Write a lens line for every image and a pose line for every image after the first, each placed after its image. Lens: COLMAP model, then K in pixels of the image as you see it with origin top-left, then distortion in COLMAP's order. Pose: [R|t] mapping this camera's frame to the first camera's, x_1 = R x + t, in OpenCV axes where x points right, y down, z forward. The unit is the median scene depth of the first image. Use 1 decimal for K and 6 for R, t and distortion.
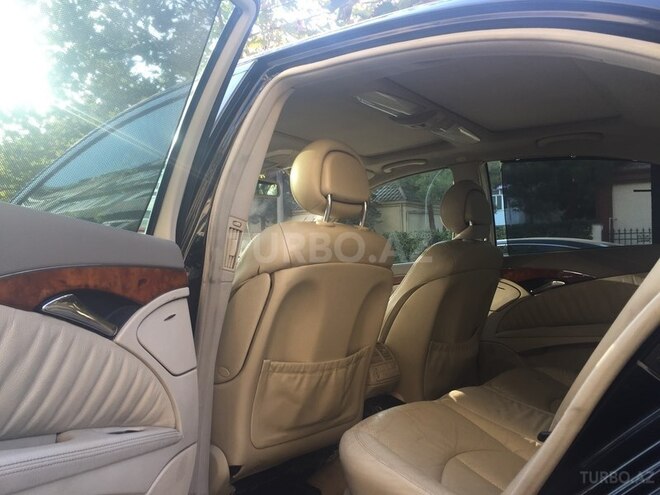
lens RADIAL K [[560.5, 0, 330.0], [0, 560.5, 247.5], [0, 0, 1]] dist [0.020547, 0.001878]
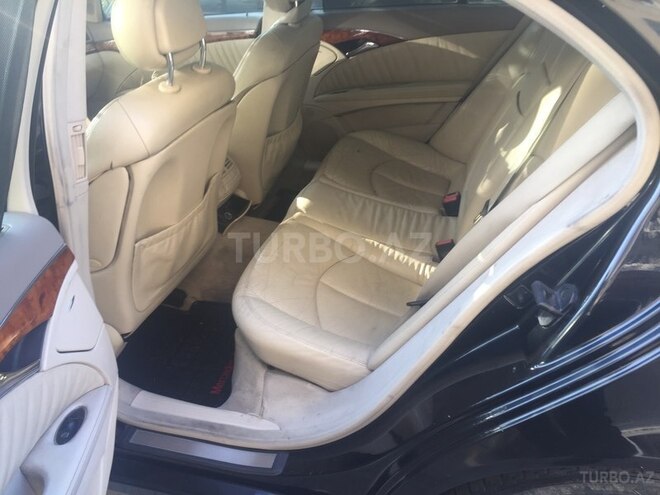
lens RADIAL K [[560.5, 0, 330.0], [0, 560.5, 247.5], [0, 0, 1]] dist [0.020547, 0.001878]
pose [[0.920790, -0.219868, 0.322185, -0.111205], [0.004340, 0.831716, 0.555184, -0.307083], [-0.390034, -0.509810, 0.766790, 0.104994]]
